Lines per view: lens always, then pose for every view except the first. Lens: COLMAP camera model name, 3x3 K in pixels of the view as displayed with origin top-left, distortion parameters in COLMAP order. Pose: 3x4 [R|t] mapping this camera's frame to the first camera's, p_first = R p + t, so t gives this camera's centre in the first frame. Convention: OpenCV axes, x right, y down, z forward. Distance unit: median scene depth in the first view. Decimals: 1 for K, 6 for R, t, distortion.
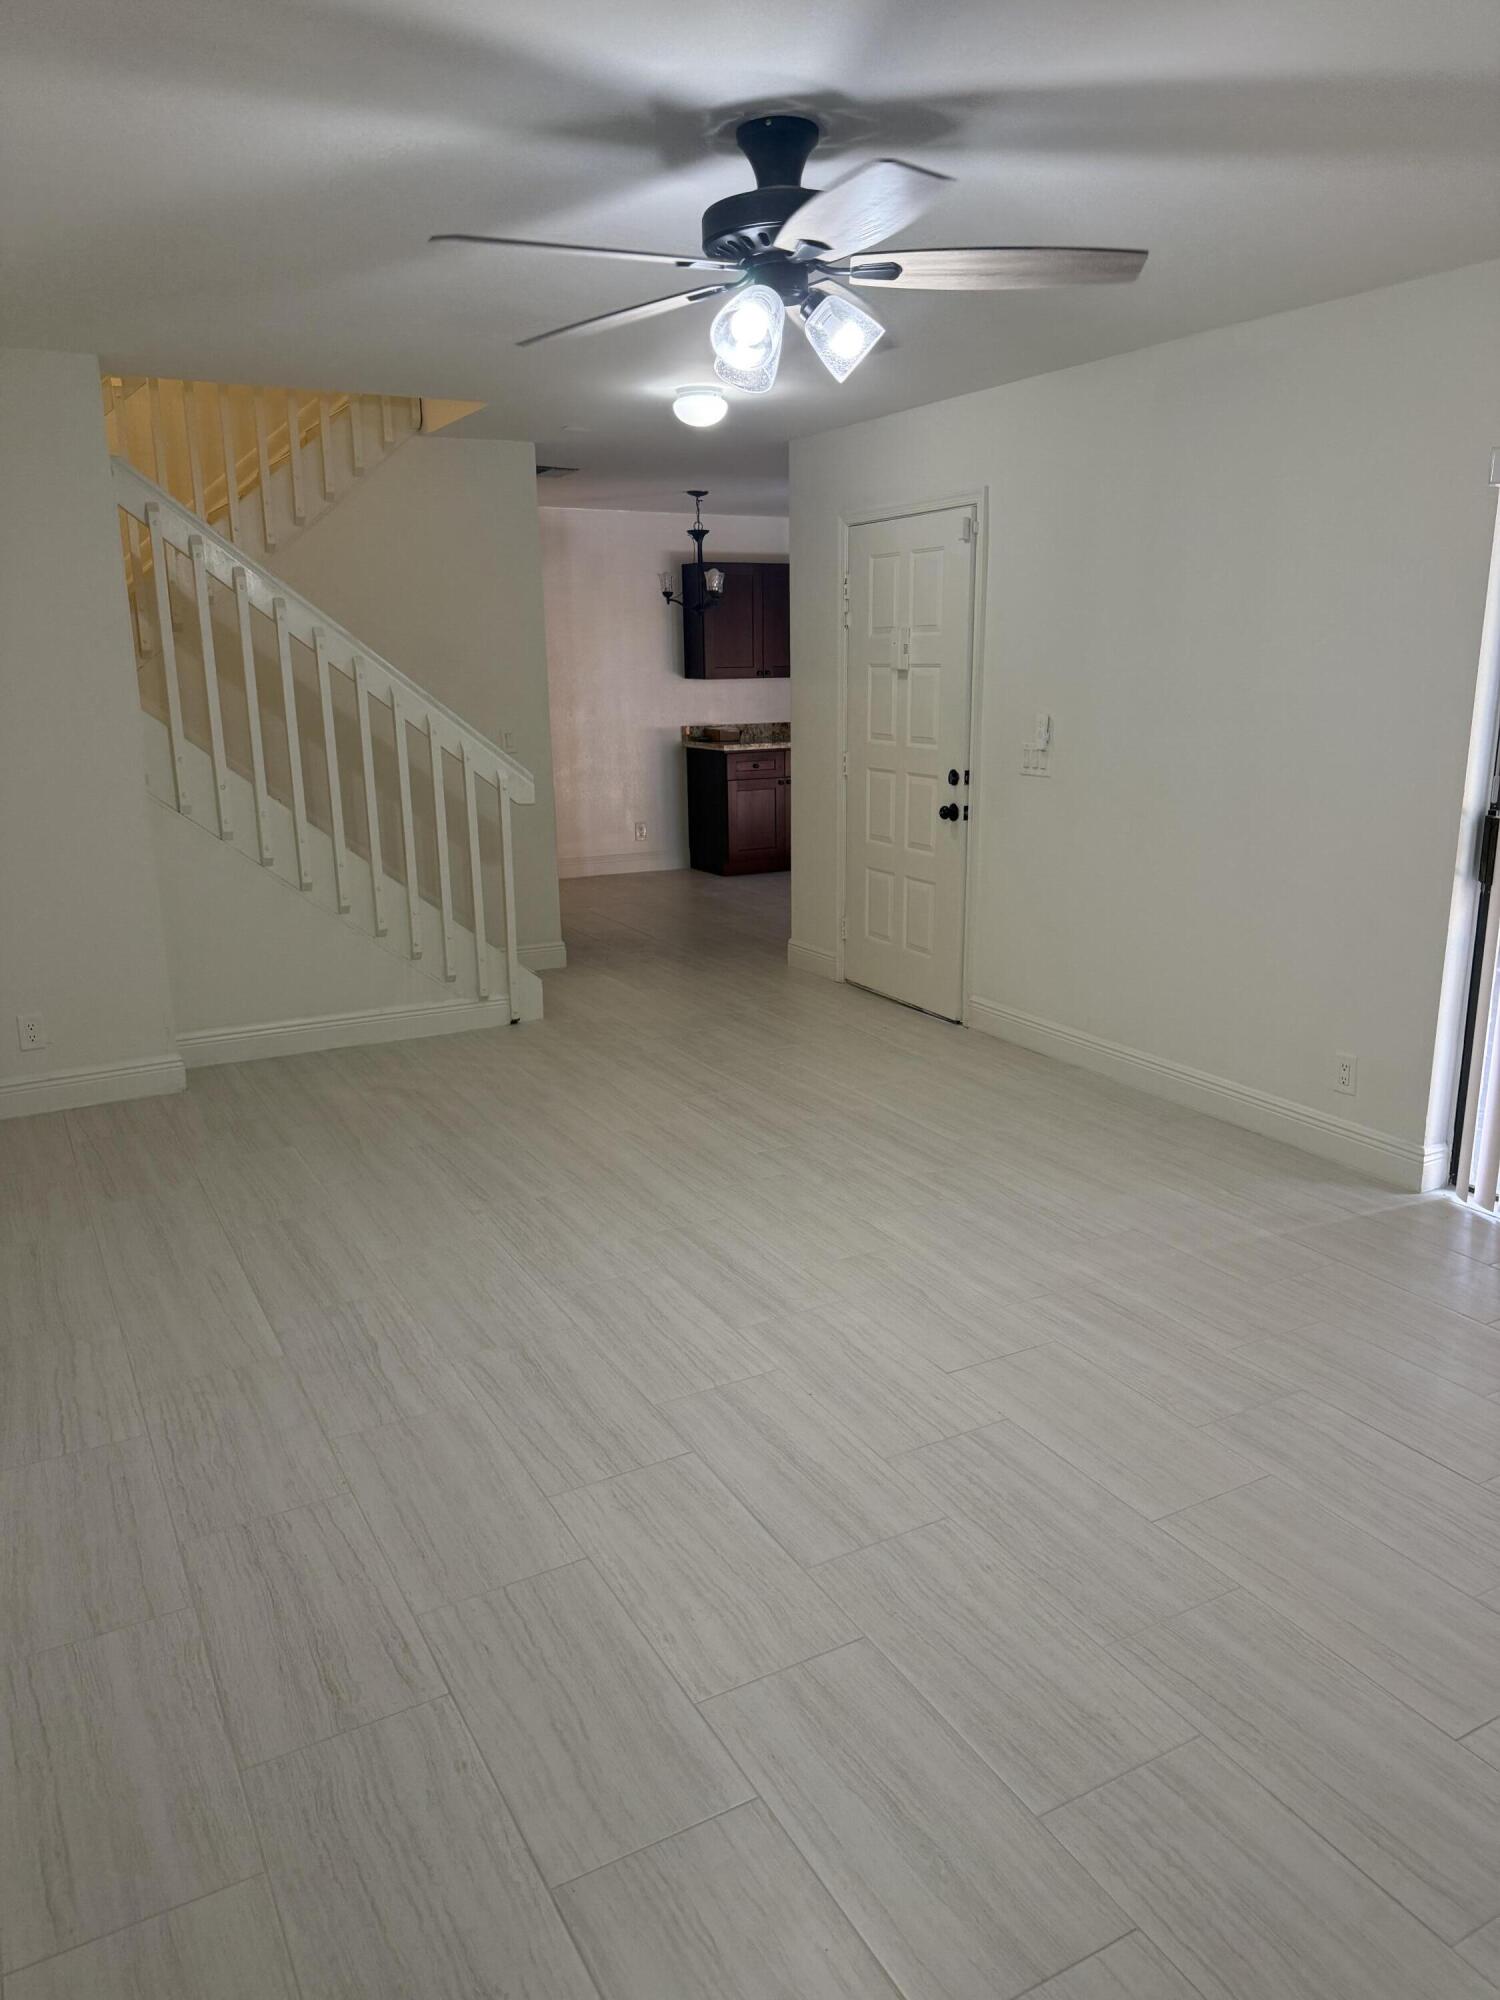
lens RADIAL K [[1418.0, 0, 750.8], [0, 1418.0, 999.8], [0, 0, 1]] dist [0.001613, -0.012195]
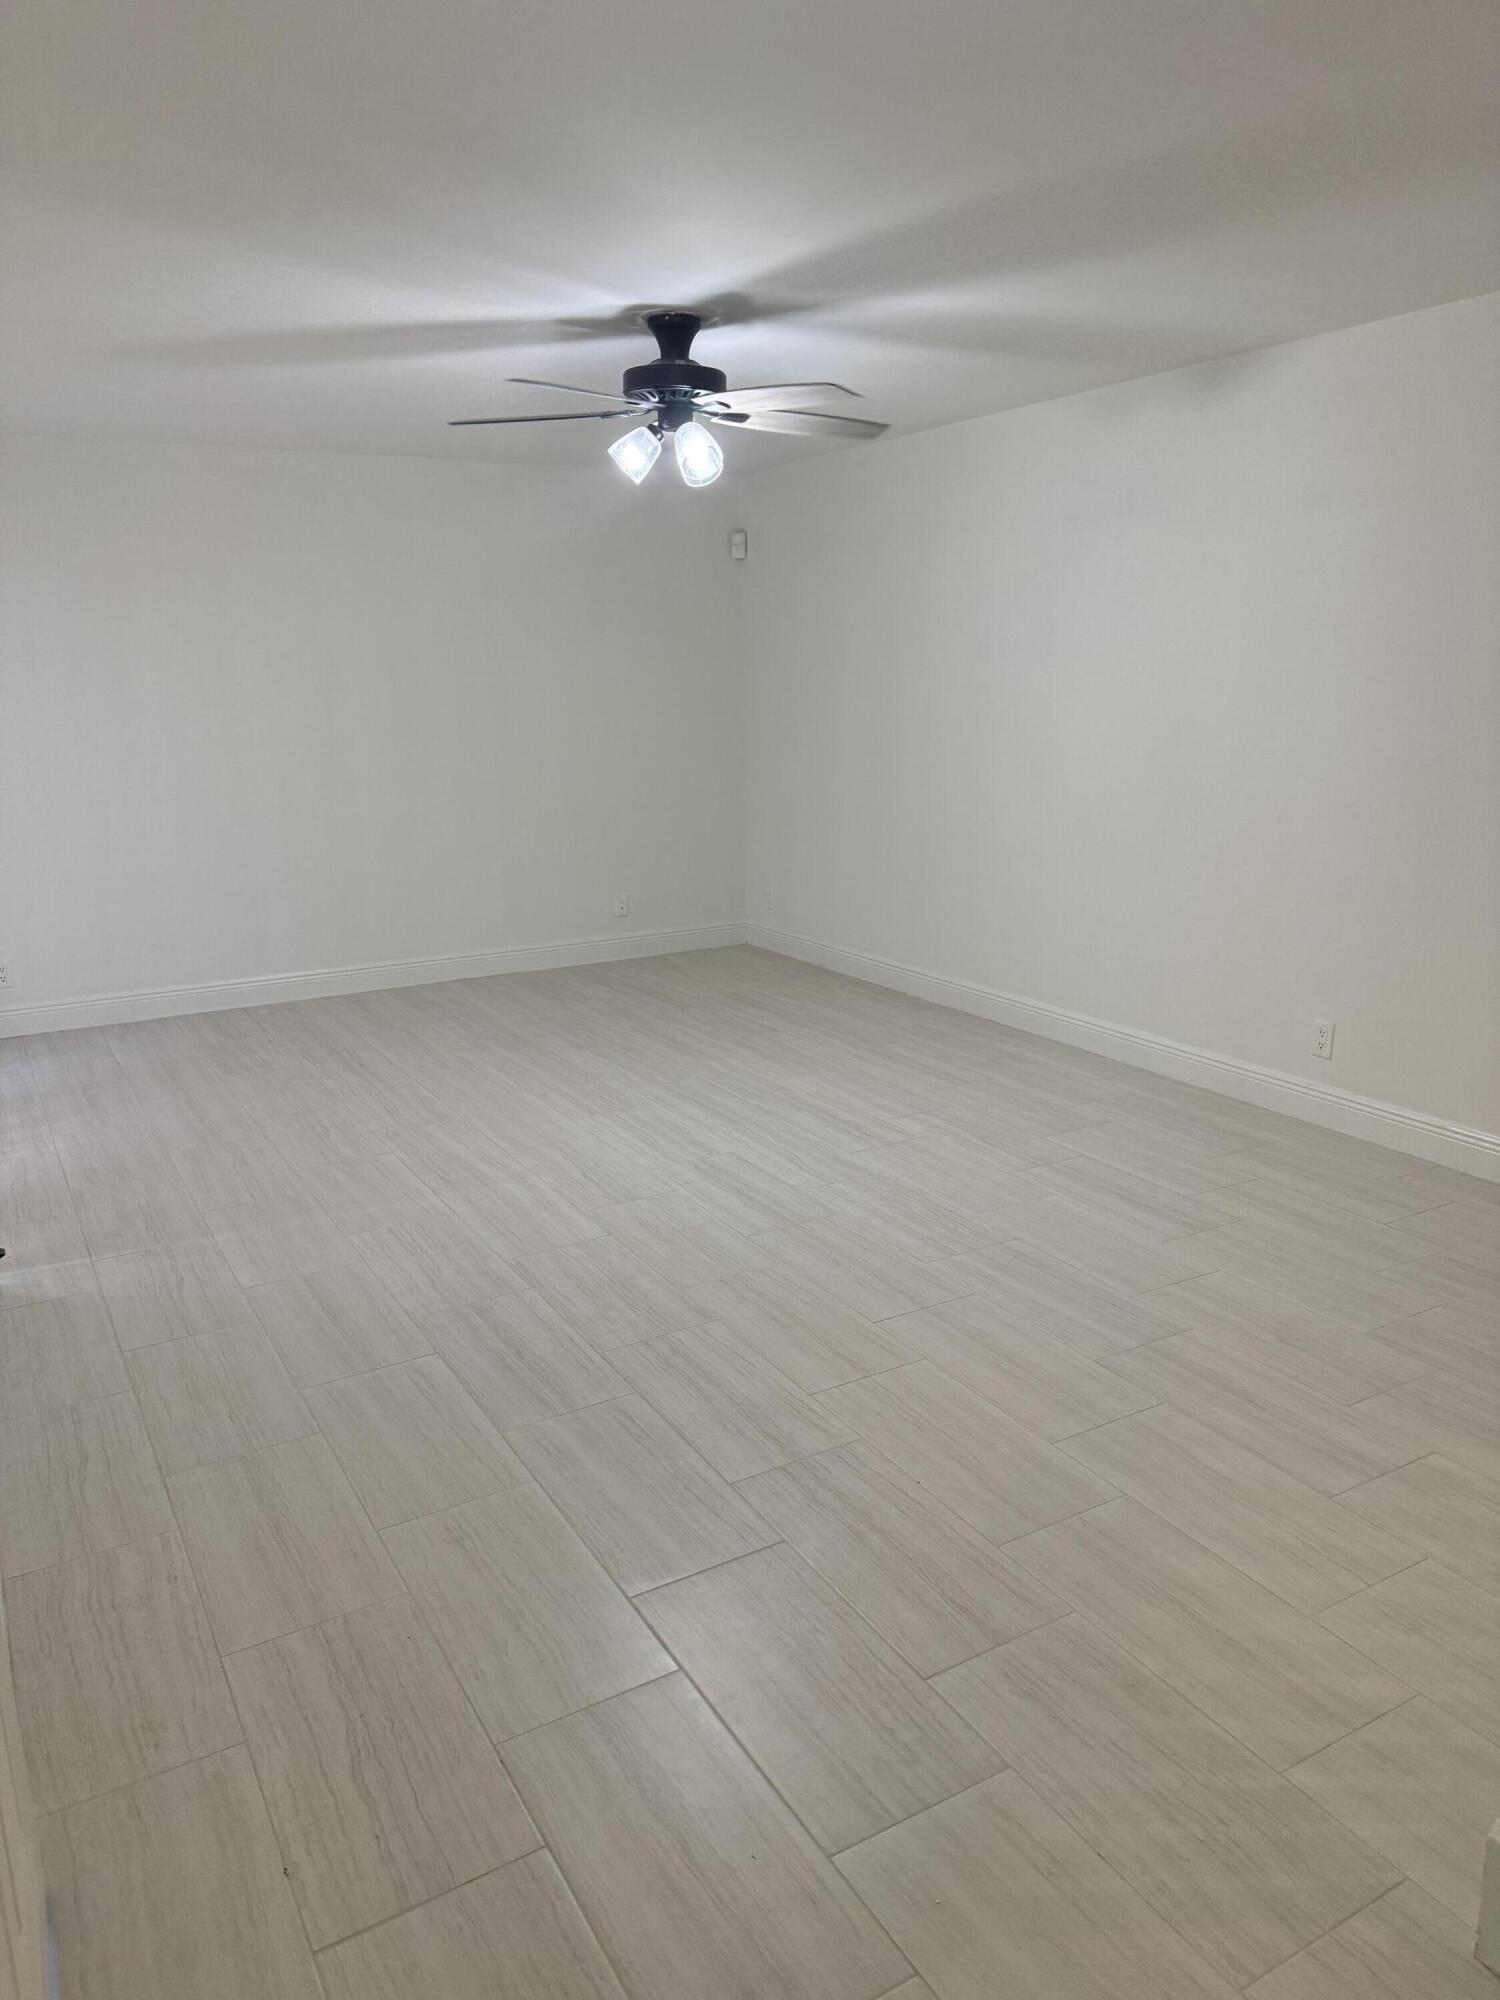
lens RADIAL K [[1418.0, 0, 750.7], [0, 1418.0, 999.9], [0, 0, 1]] dist [0.001613, -0.012195]
pose [[-0.999490, 0.029042, -0.013271, -0.013557], [0.020001, 0.893426, 0.448765, -0.497861], [0.024890, 0.448271, -0.893551, 2.079191]]
